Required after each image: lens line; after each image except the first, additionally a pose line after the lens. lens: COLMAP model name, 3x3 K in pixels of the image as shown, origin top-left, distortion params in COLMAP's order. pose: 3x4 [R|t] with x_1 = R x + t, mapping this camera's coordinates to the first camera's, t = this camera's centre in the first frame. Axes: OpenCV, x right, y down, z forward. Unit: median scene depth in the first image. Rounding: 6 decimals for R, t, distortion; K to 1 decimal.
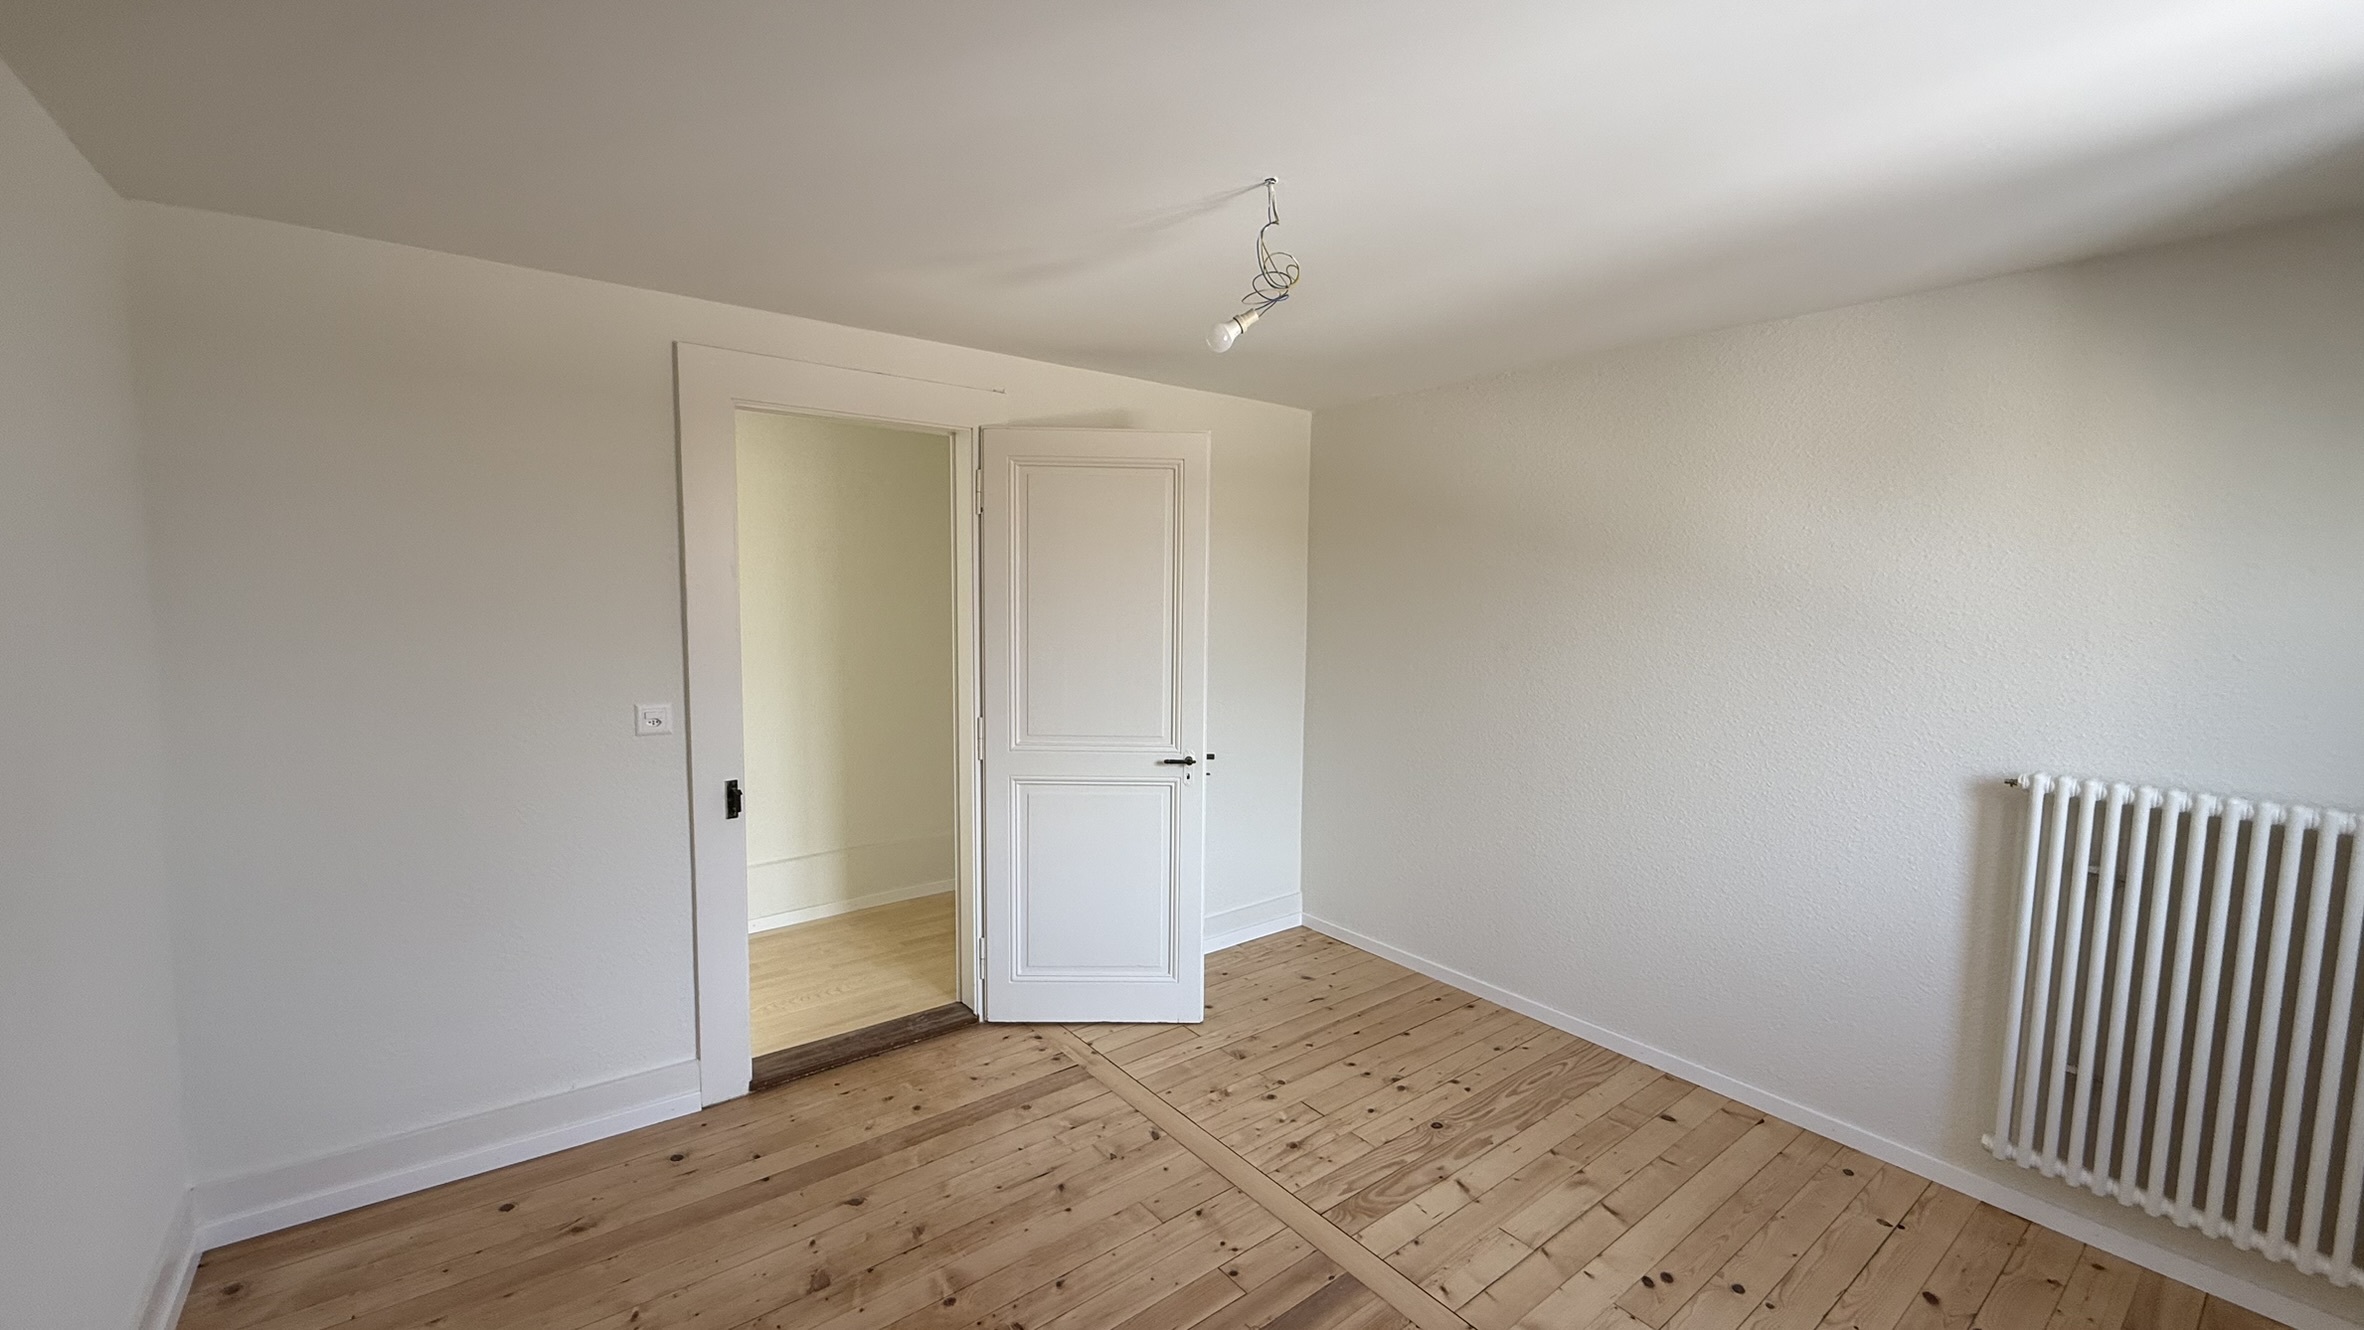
lens RADIAL K [[934.8, 0, 1181.3], [0, 934.8, 671.2], [0, 0, 1]] dist [0.007480, 0.000496]
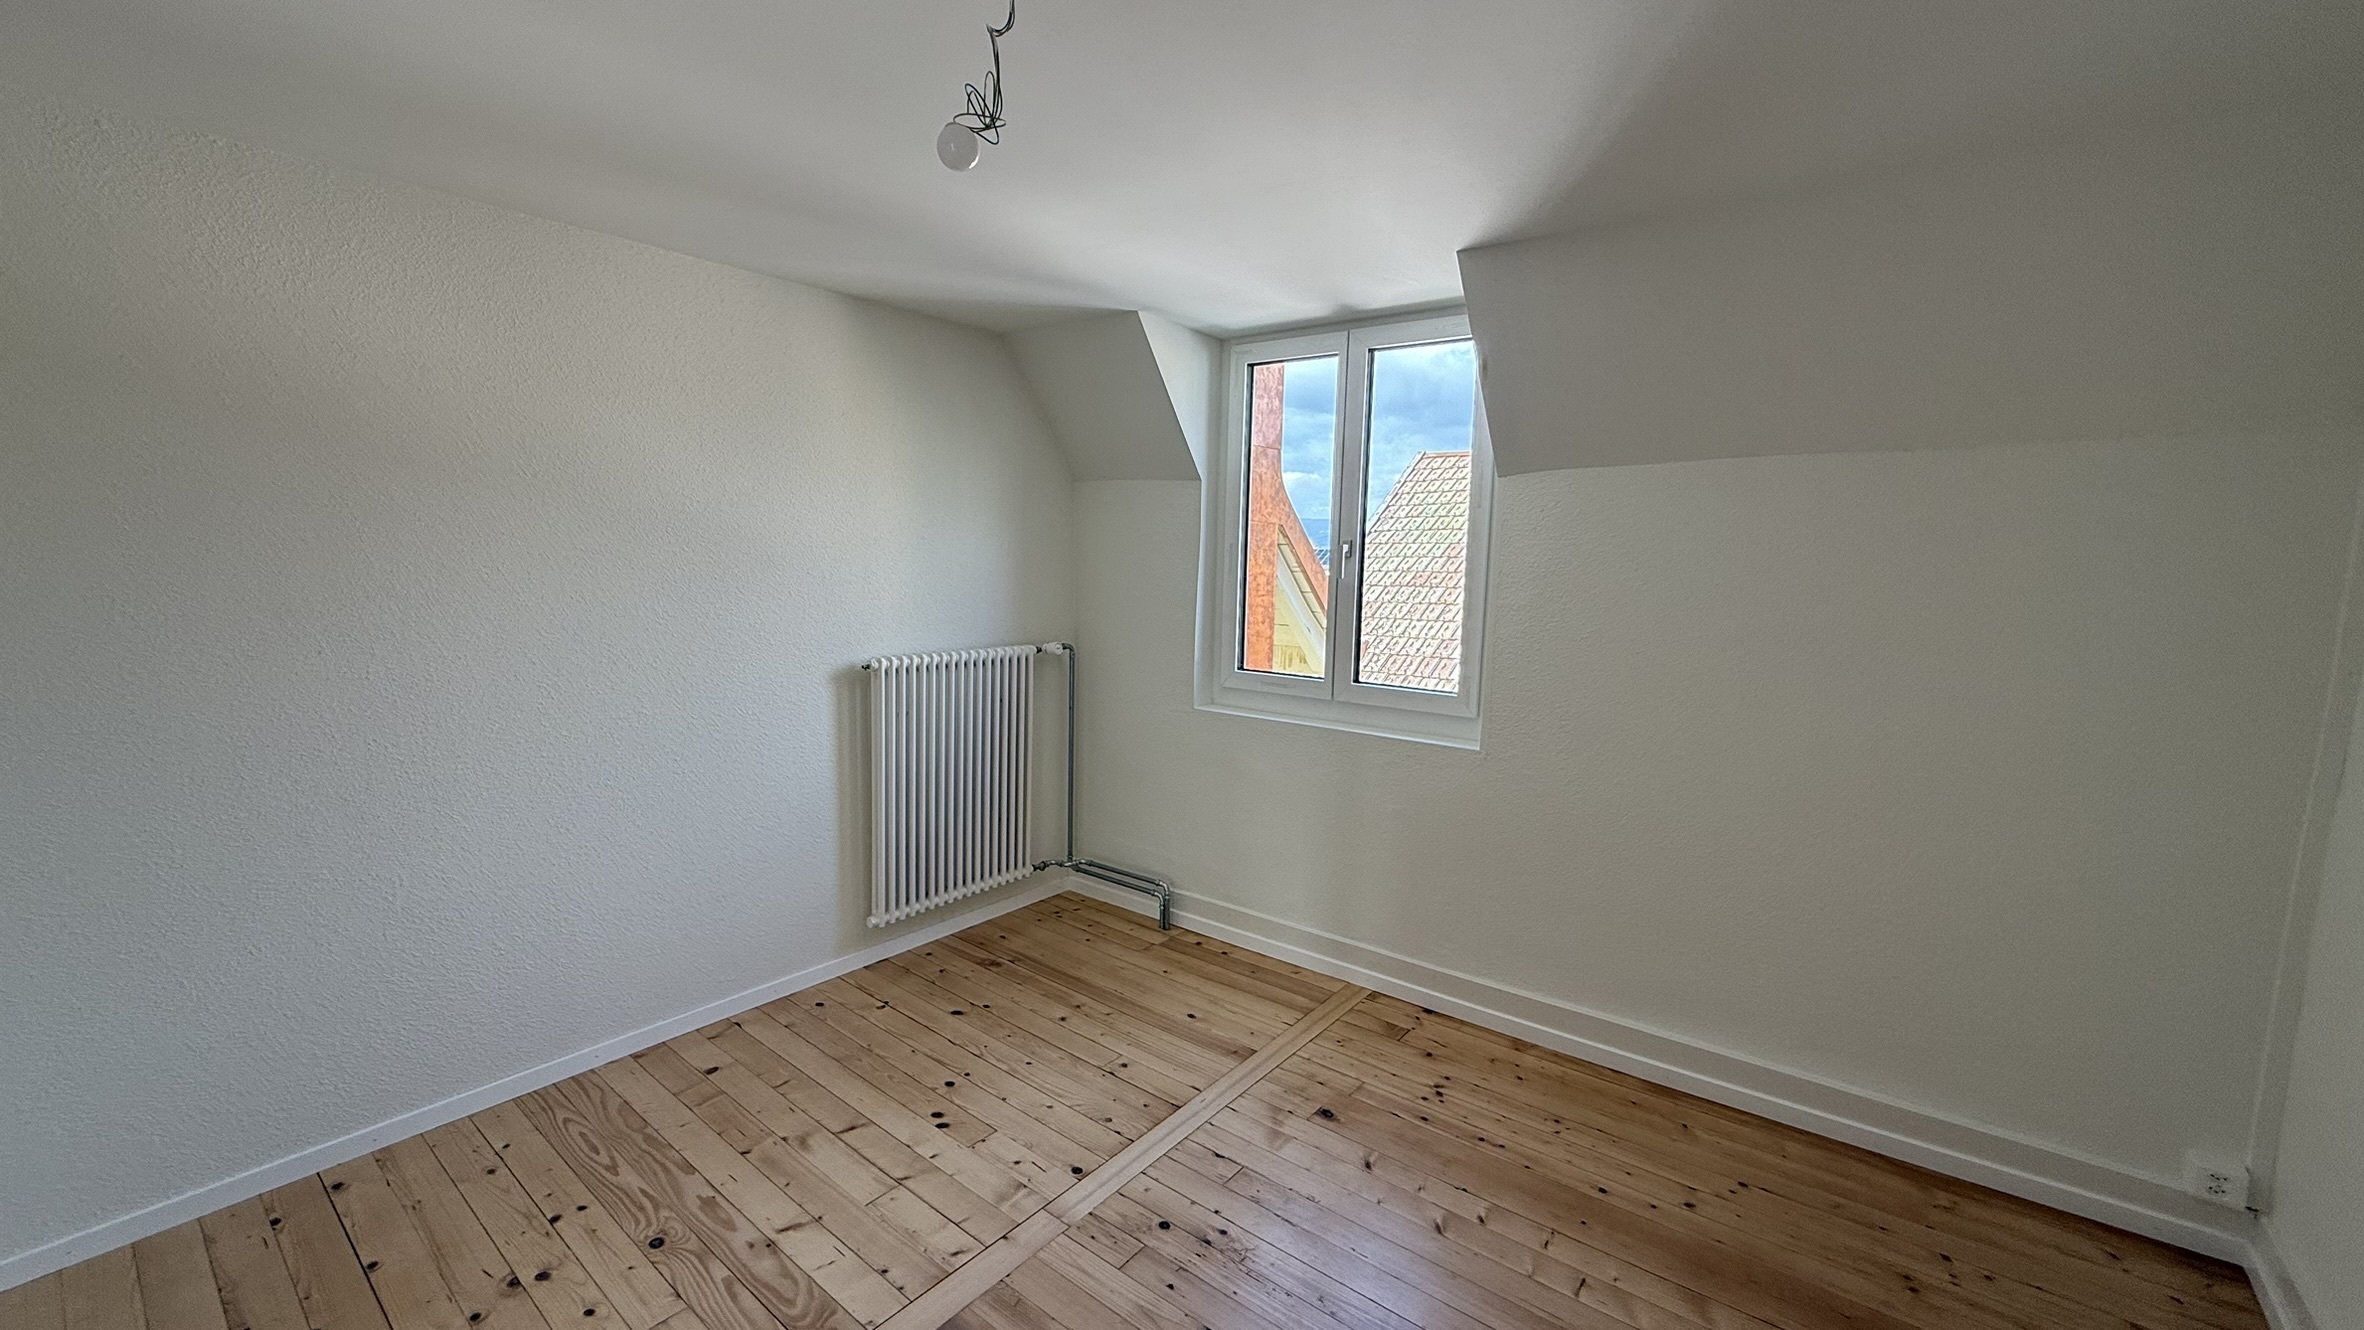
lens RADIAL K [[934.8, 0, 1180.9], [0, 934.8, 660.1], [0, 0, 1]] dist [0.007480, 0.000496]
pose [[-0.225809, -0.133658, 0.964959, -0.532627], [0.059758, 0.986777, 0.150664, -0.070171], [-0.972337, 0.091685, -0.214836, 0.780673]]
